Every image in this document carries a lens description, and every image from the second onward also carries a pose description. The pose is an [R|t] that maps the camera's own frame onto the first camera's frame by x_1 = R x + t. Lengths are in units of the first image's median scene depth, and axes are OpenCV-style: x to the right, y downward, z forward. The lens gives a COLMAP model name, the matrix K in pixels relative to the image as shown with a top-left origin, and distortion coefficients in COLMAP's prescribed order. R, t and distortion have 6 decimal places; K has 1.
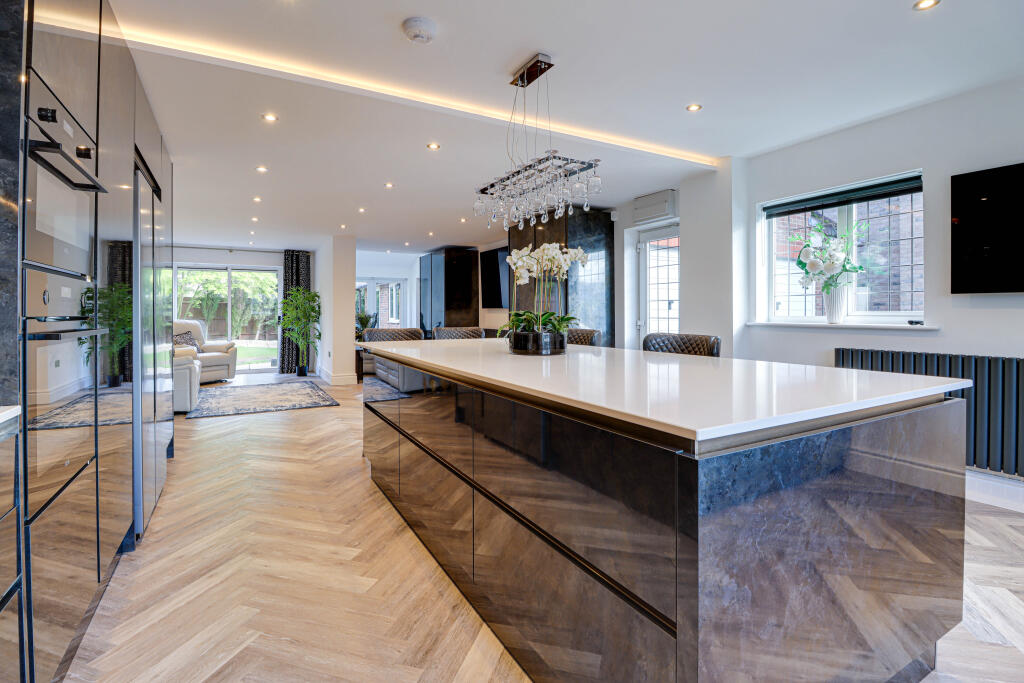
lens RADIAL K [[475.3, 0, 514.1], [0, 475.3, 315.8], [0, 0, 1]] dist [0.000904, 0.000017]
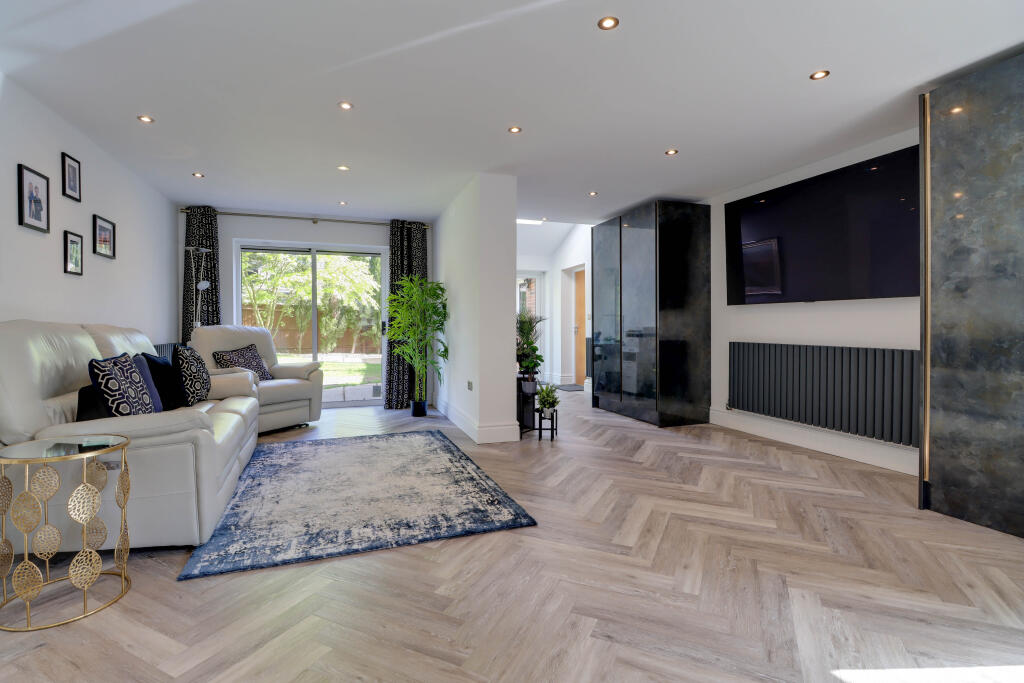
lens RADIAL K [[486.2, 0, 515.6], [0, 486.2, 337.2], [0, 0, 1]] dist [-0.000834, -0.000953]
pose [[0.984999, 0.000545, -0.172557, -0.202404], [0.002813, 0.999811, 0.019212, 0.010197], [0.172535, -0.019409, 0.984812, 0.376087]]
